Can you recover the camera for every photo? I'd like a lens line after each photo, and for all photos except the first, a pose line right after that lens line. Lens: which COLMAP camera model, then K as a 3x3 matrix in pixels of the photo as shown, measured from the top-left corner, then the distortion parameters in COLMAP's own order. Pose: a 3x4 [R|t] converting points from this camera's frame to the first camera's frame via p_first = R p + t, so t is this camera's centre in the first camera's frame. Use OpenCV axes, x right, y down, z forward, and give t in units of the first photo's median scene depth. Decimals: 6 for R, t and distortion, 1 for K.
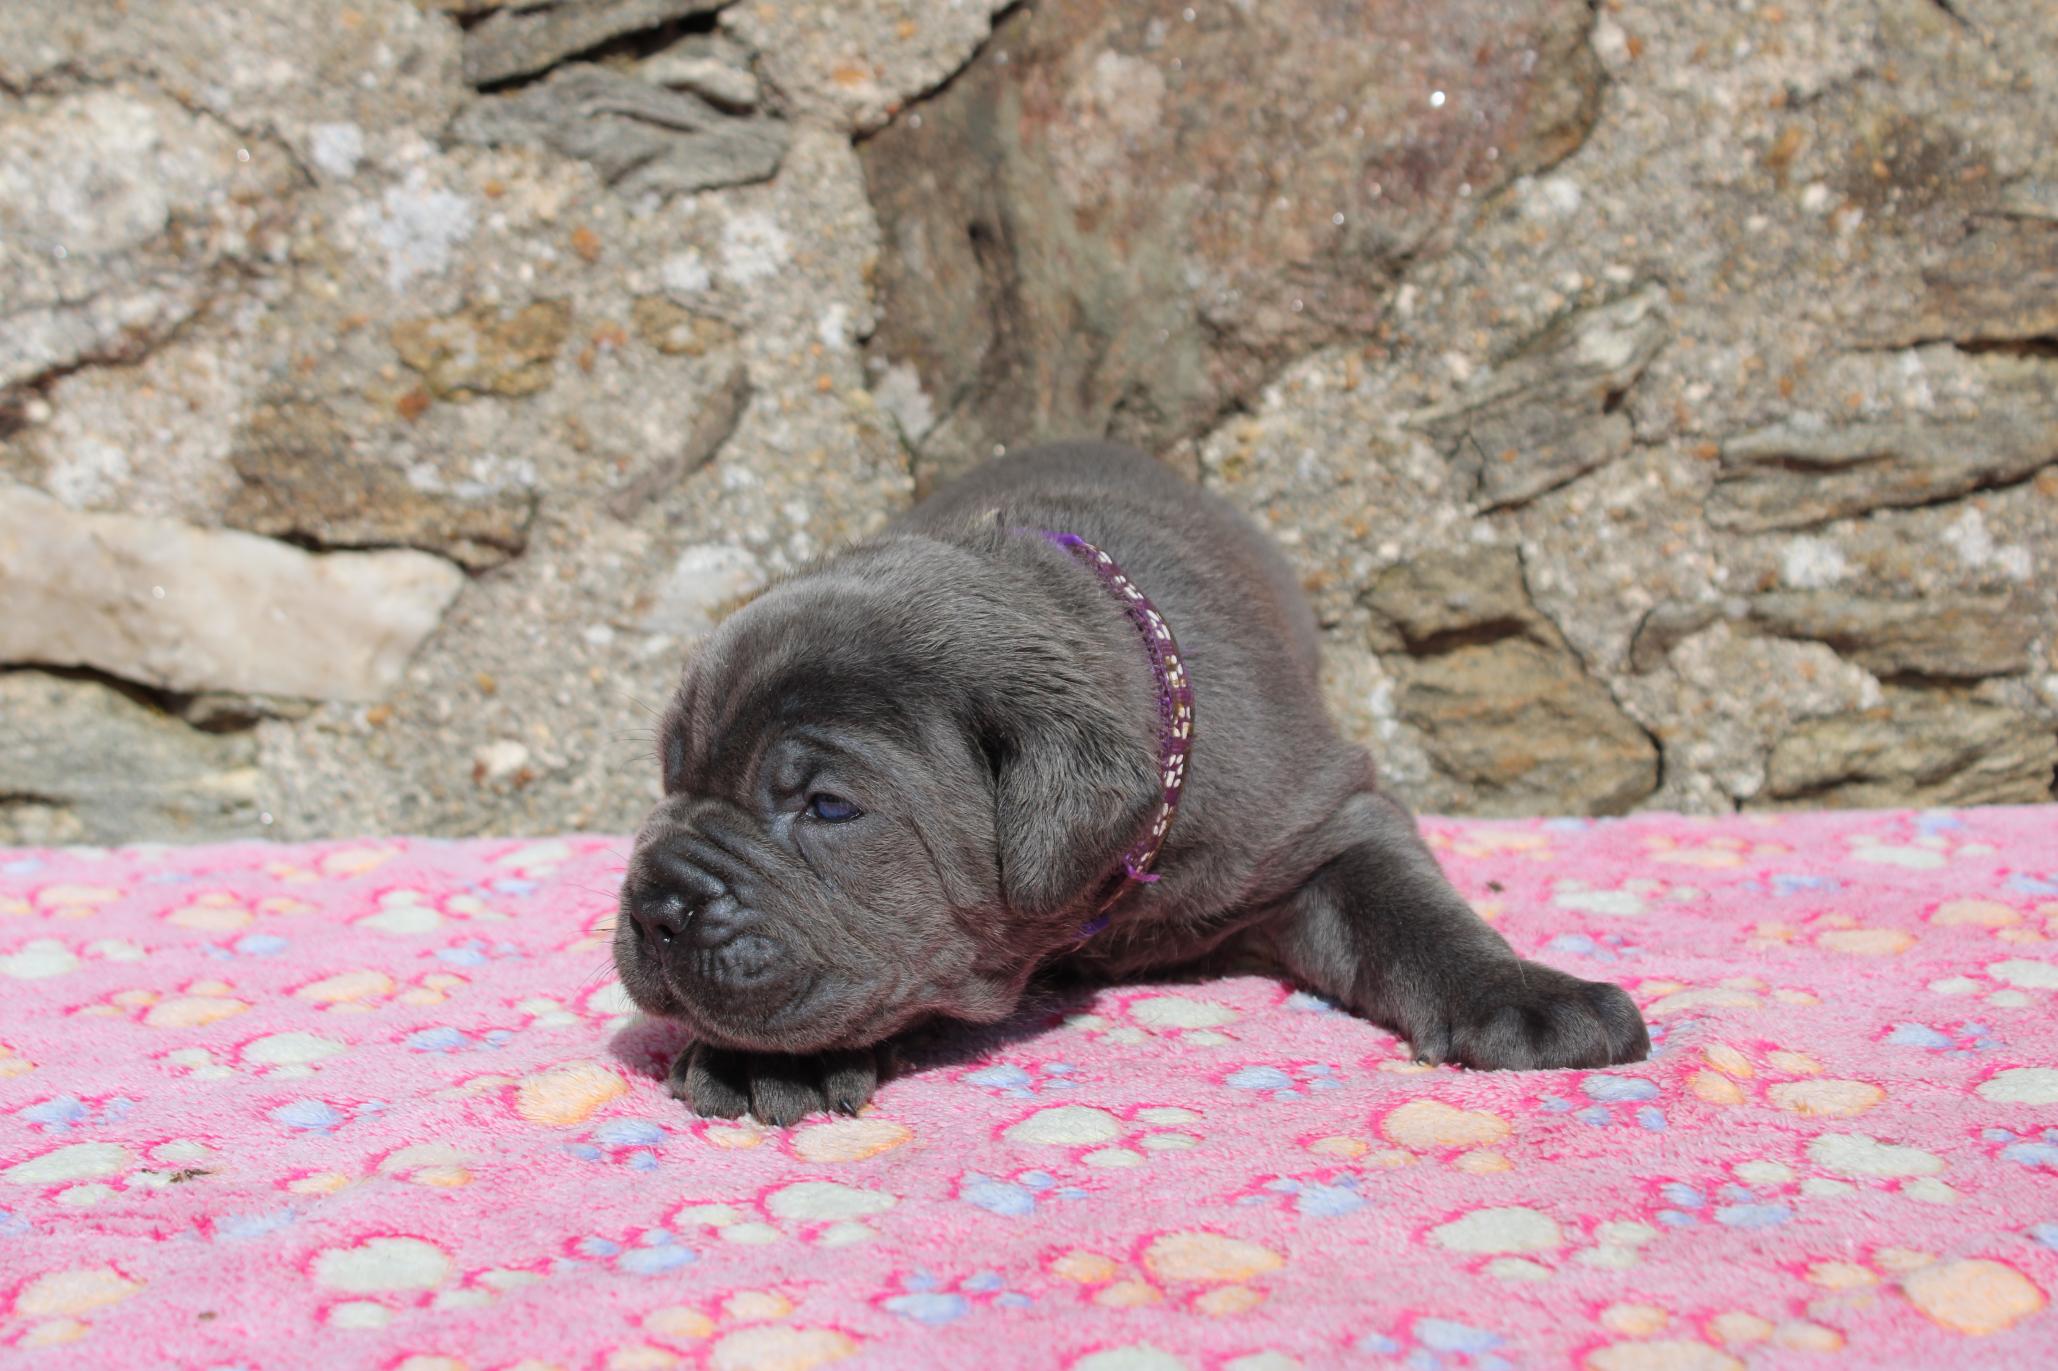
lens RADIAL K [[3514.8, 0, 984.2], [0, 3514.8, 691.3], [0, 0, 1]] dist [-0.016106, 0.112308]
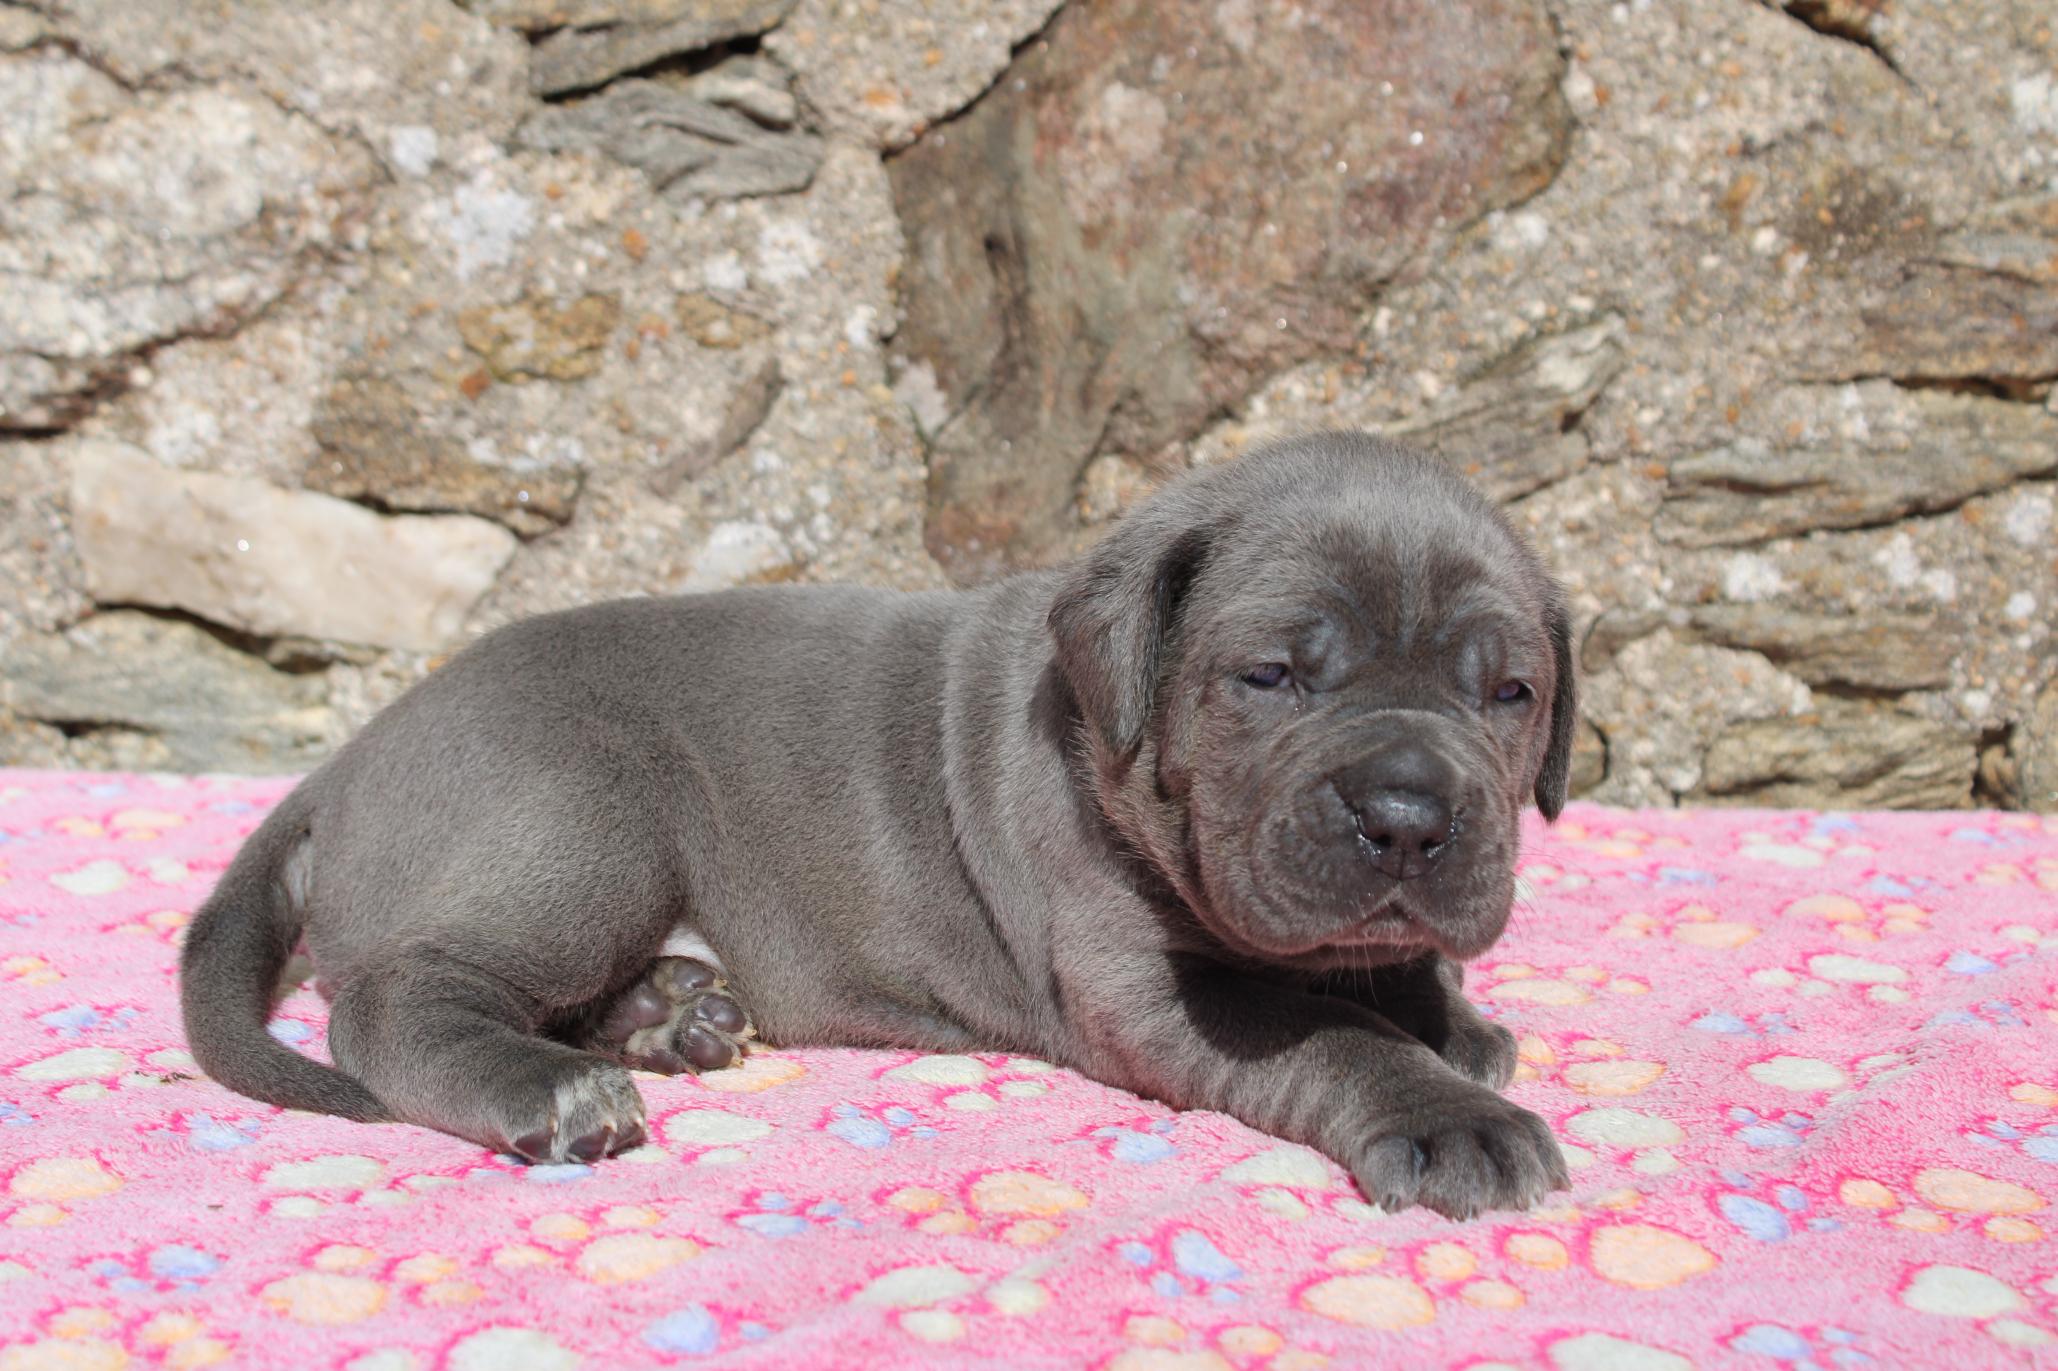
lens RADIAL K [[3514.8, 0, 984.2], [0, 3514.8, 691.3], [0, 0, 1]] dist [-0.016106, 0.112308]
pose [[0.997610, 0.040420, -0.056046, 0.062402], [-0.039096, 0.998934, 0.024528, -0.019003], [0.056978, -0.022278, 0.998127, -0.091247]]
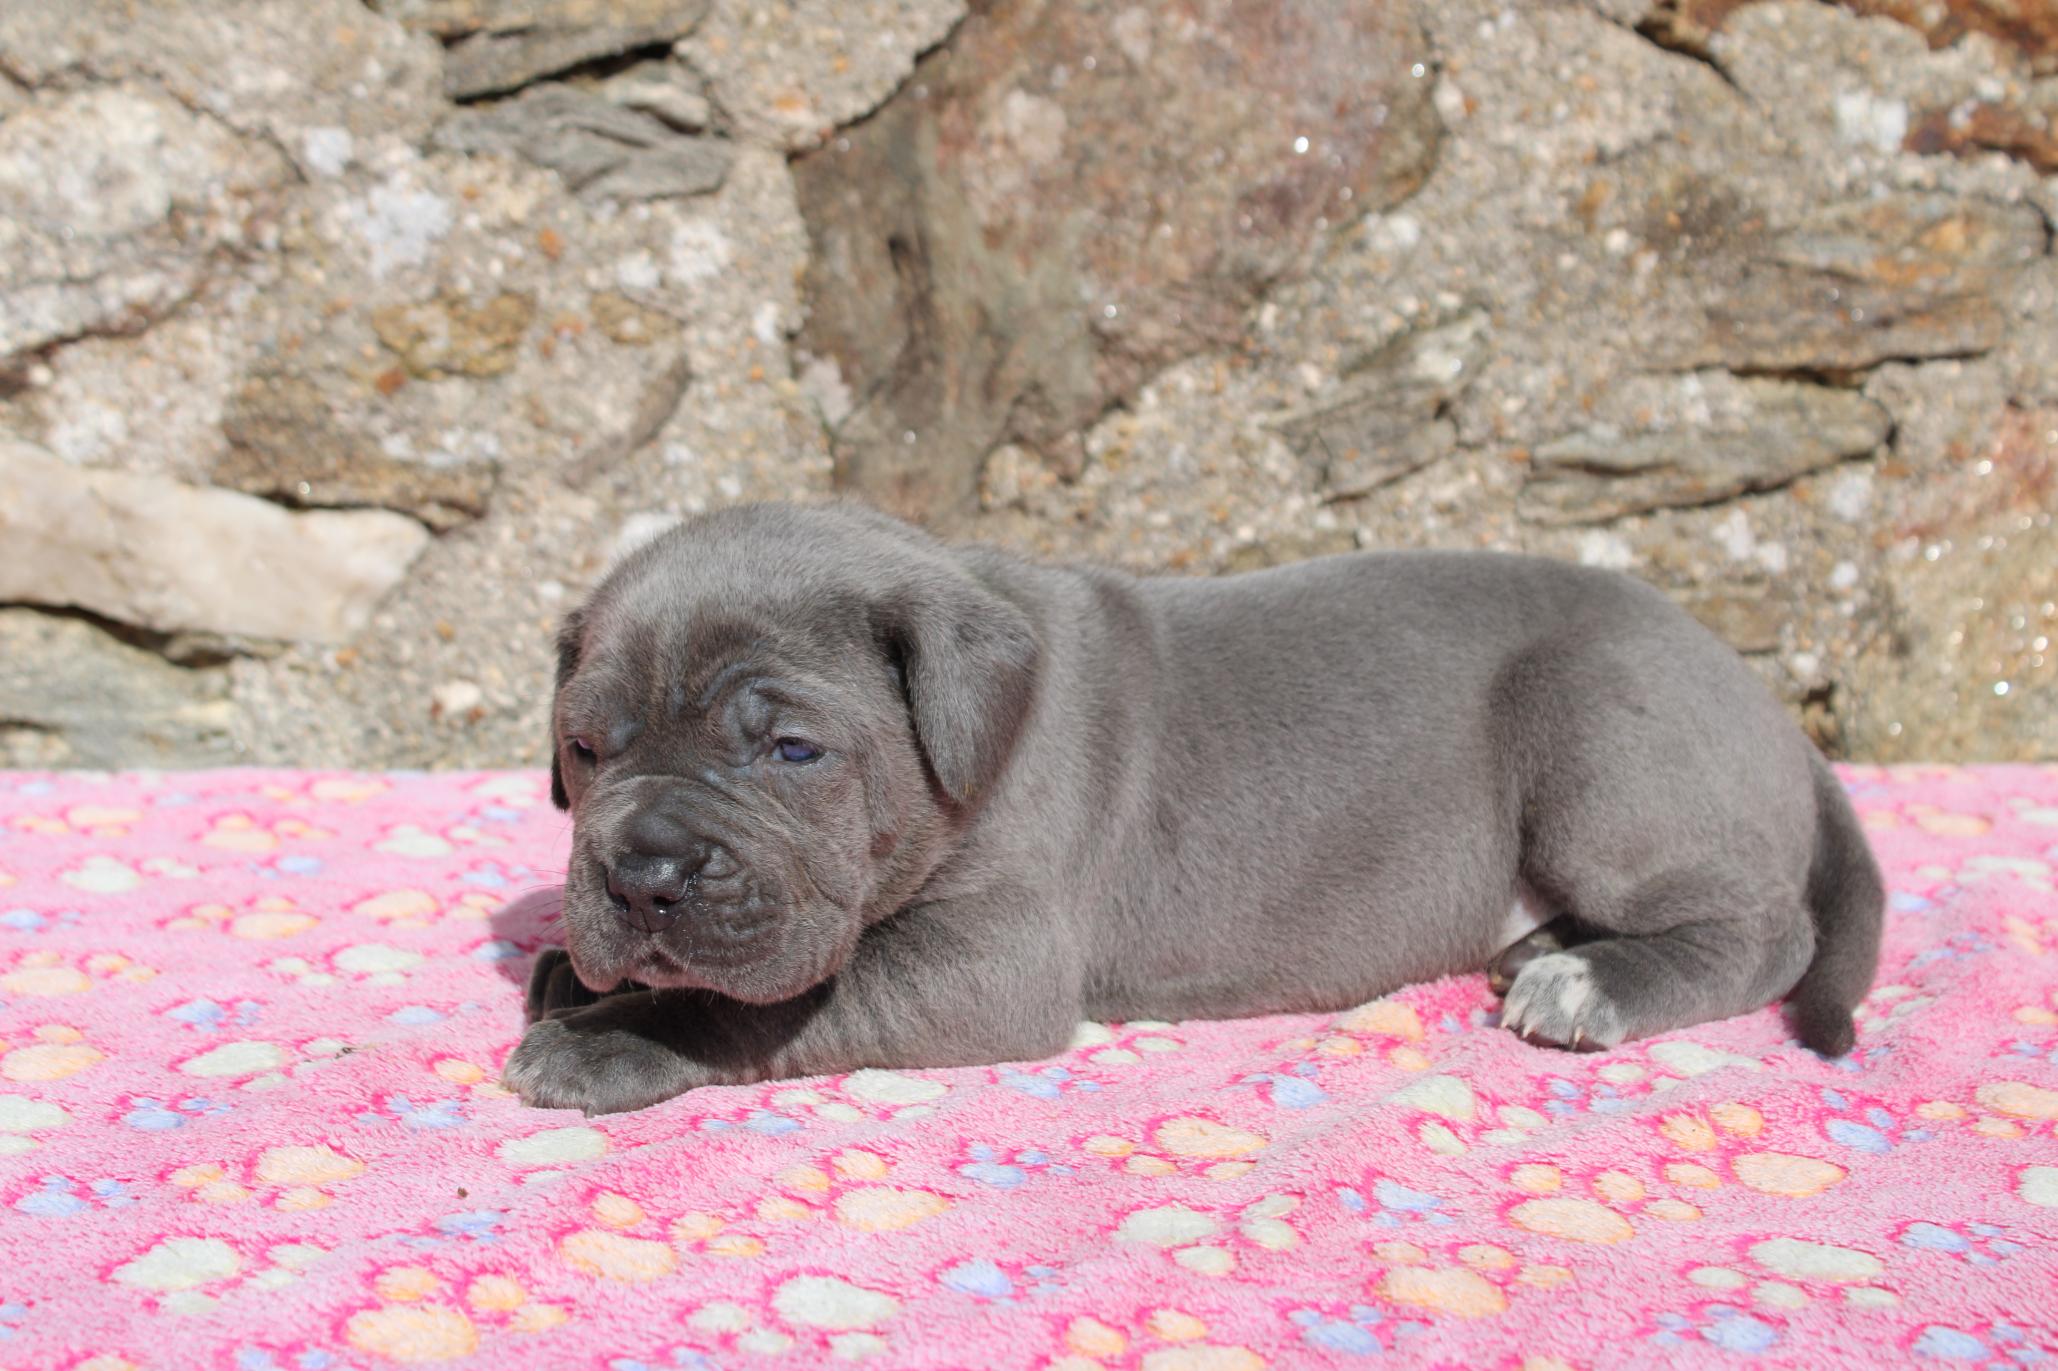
lens RADIAL K [[3514.8, 0, 984.2], [0, 3514.8, 691.3], [0, 0, 1]] dist [-0.016106, 0.112308]
pose [[0.993525, 0.019657, 0.111903, -0.098476], [-0.022889, 0.999355, 0.027666, -0.018300], [-0.111287, -0.030048, 0.993334, -0.138126]]
